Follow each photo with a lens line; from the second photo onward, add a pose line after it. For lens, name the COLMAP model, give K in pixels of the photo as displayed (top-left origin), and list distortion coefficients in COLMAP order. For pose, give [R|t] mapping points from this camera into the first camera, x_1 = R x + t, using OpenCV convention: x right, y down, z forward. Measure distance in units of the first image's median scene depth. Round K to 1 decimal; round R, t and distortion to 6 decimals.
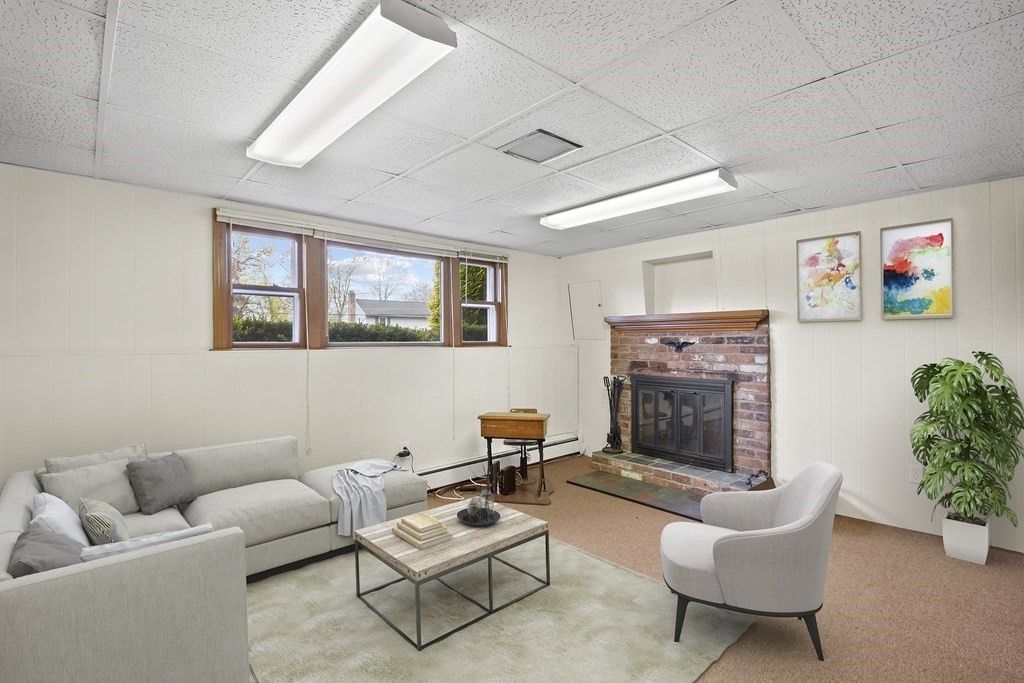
lens RADIAL K [[457.6, 0, 507.9], [0, 457.6, 338.3], [0, 0, 1]] dist [0.012202, -0.014981]
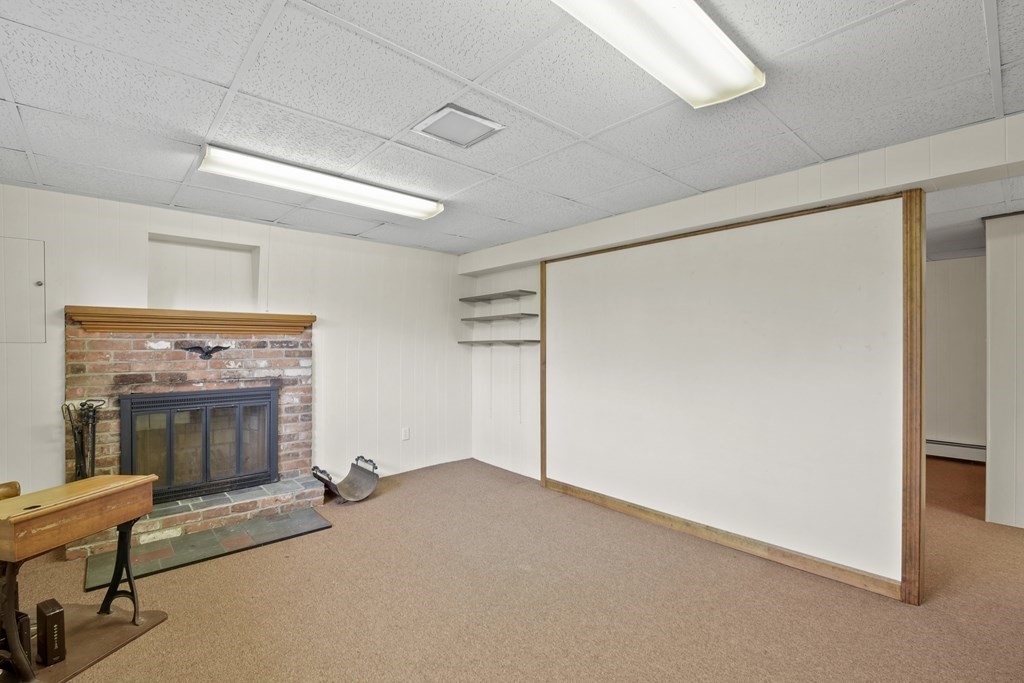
lens RADIAL K [[457.6, 0, 504.8], [0, 457.6, 345.1], [0, 0, 1]] dist [0.012202, -0.014981]
pose [[0.010281, 0.001573, 0.999946, -0.457831], [-0.003750, 0.999992, -0.001534, 0.005543], [-0.999940, -0.003734, 0.010287, 0.497687]]
